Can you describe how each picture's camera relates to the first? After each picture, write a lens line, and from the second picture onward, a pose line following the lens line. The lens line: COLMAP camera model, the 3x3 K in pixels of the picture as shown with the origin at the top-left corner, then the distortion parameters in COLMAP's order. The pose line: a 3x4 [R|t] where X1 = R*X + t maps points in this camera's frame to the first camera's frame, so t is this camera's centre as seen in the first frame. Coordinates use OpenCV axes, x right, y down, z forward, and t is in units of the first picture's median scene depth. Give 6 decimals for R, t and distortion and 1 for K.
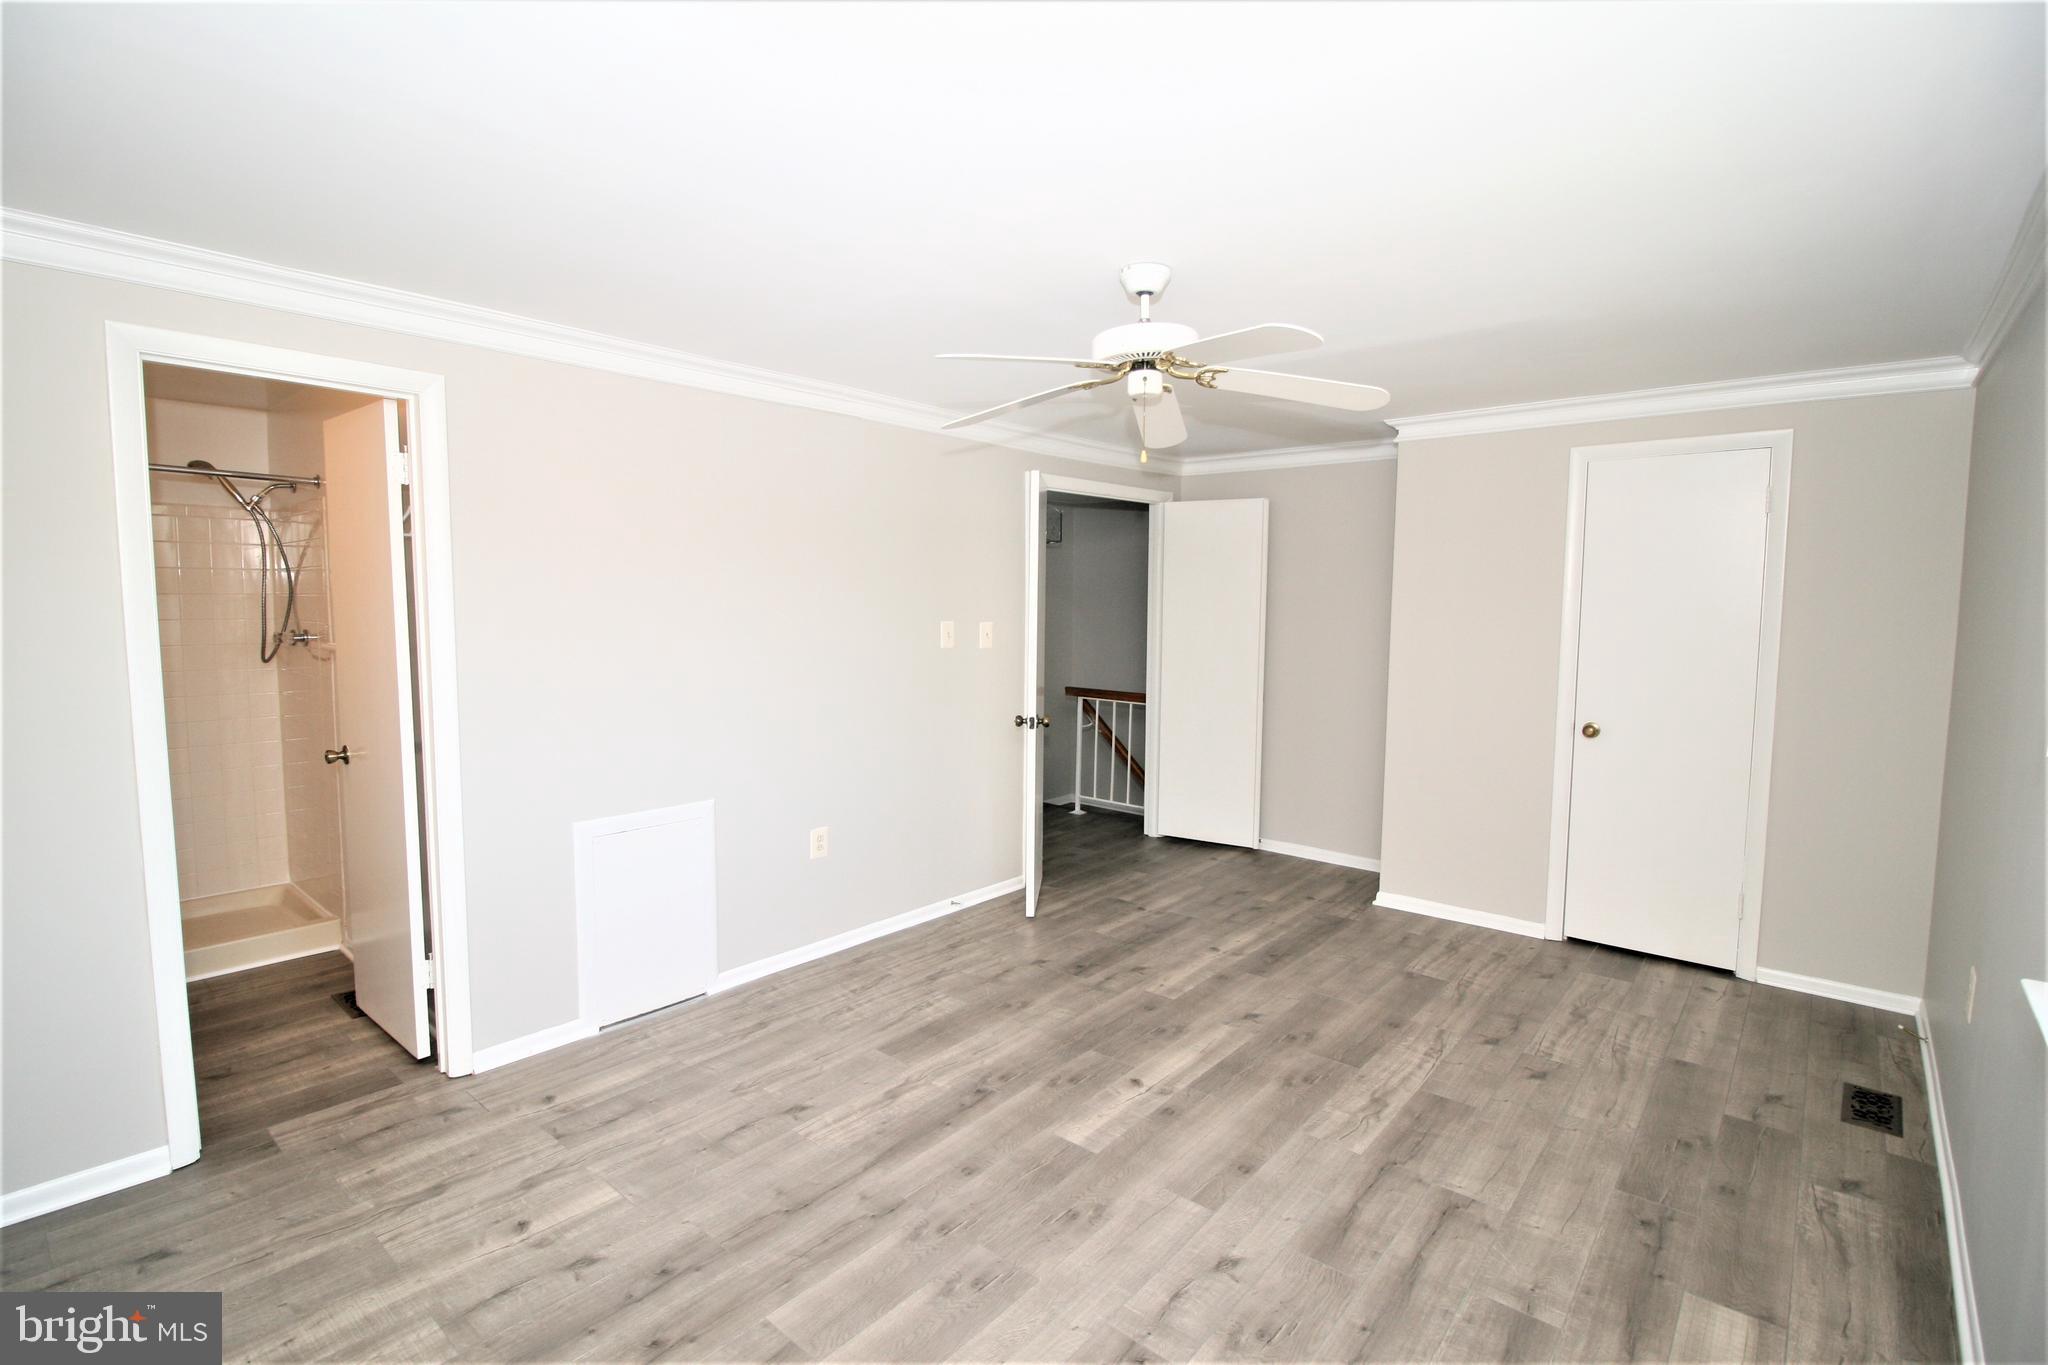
lens RADIAL K [[952.2, 0, 1016.8], [0, 952.2, 676.2], [0, 0, 1]] dist [0.000431, -0.014367]
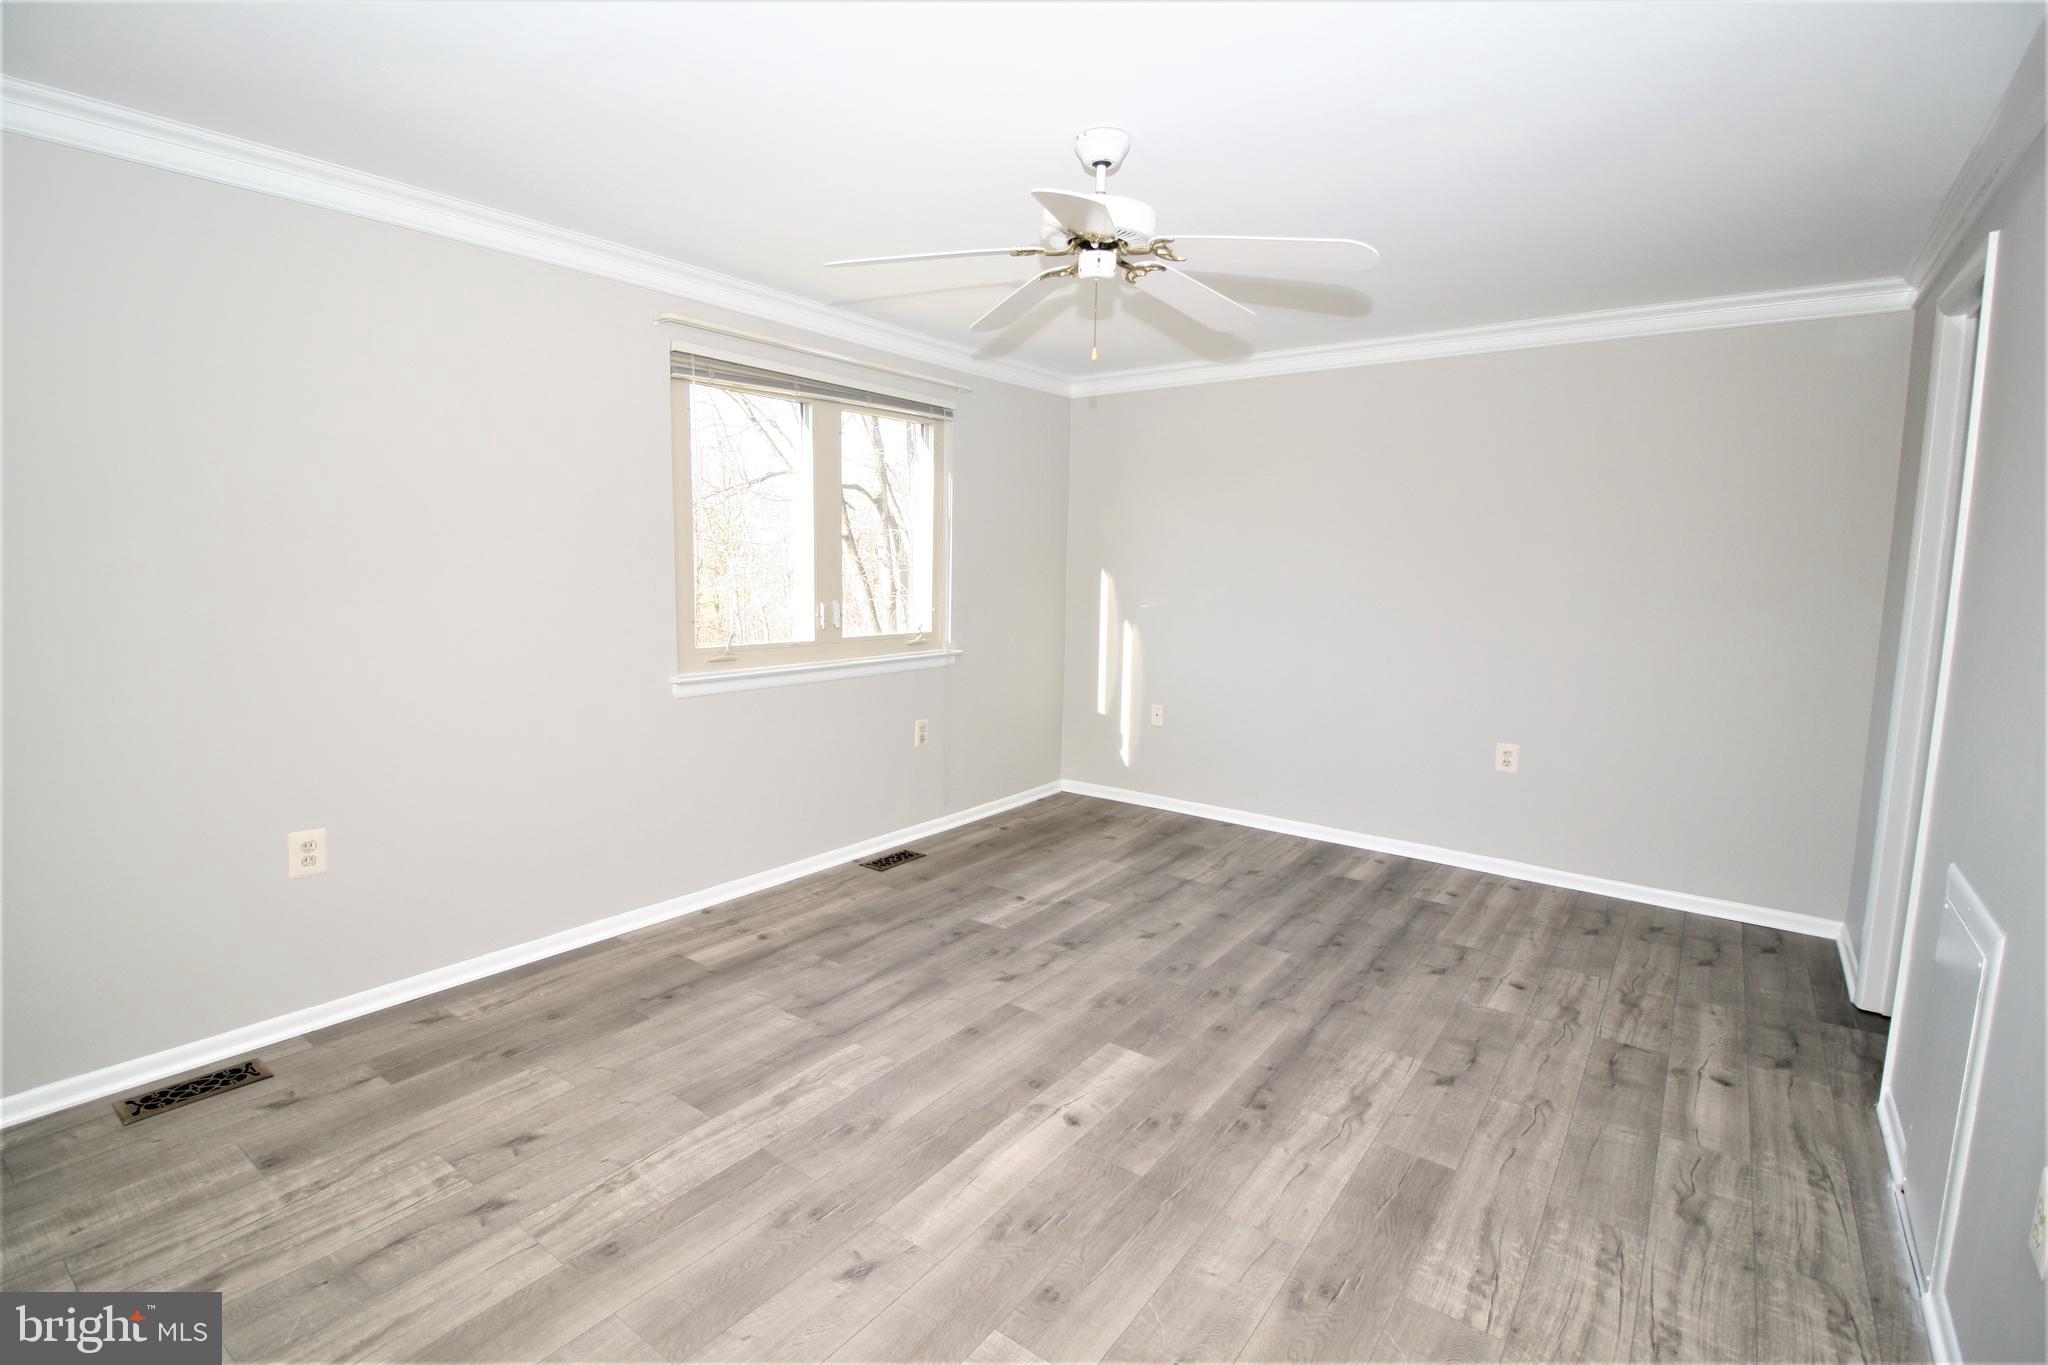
lens RADIAL K [[952.2, 0, 1016.8], [0, 952.2, 676.2], [0, 0, 1]] dist [0.000431, -0.014367]
pose [[-0.996869, -0.014653, -0.077702, 0.265089], [-0.030414, 0.978135, 0.205735, -0.098551], [0.072988, 0.207454, -0.975518, 1.881454]]
